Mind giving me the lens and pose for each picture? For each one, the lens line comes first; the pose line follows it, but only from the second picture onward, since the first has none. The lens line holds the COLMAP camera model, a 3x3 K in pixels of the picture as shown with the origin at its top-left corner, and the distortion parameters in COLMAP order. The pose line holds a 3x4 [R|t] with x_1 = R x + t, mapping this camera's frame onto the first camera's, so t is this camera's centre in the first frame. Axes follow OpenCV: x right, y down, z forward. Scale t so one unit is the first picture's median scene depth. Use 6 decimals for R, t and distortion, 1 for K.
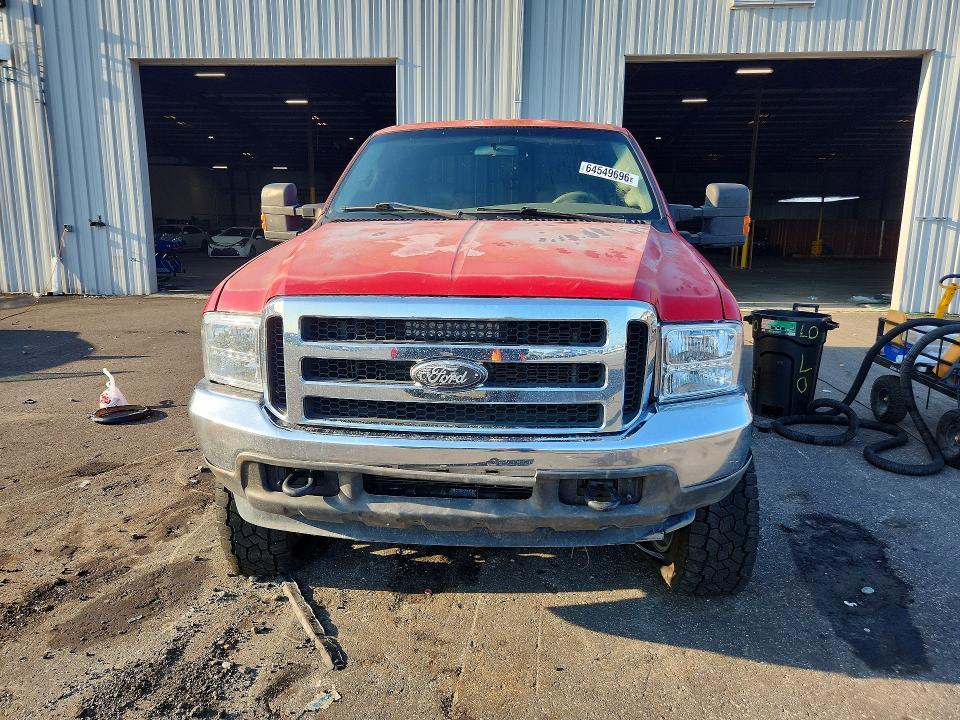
lens RADIAL K [[675.9, 0, 480.0], [0, 675.9, 360.0], [0, 0, 1]] dist [0.017408, 0.000110]
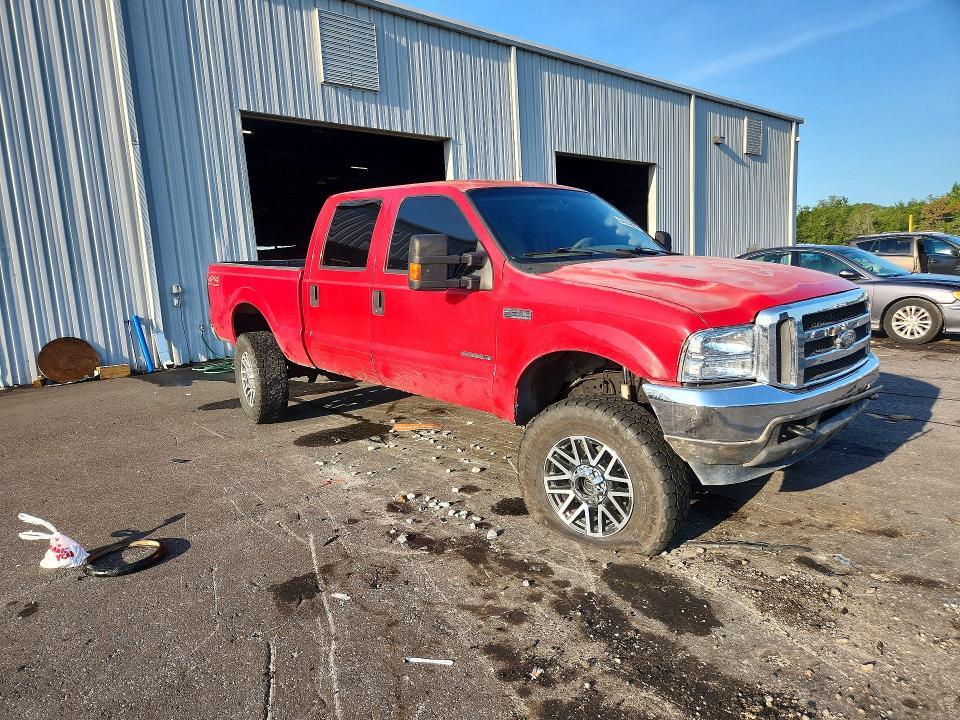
lens RADIAL K [[670.1, 0, 480.0], [0, 670.1, 360.0], [0, 0, 1]] dist [0.040163, 0.001138]
pose [[0.639151, -0.152859, 0.753737, -0.966494], [0.204461, 0.978553, 0.025074, -0.077657], [-0.741405, 0.138084, 0.656697, 0.279377]]
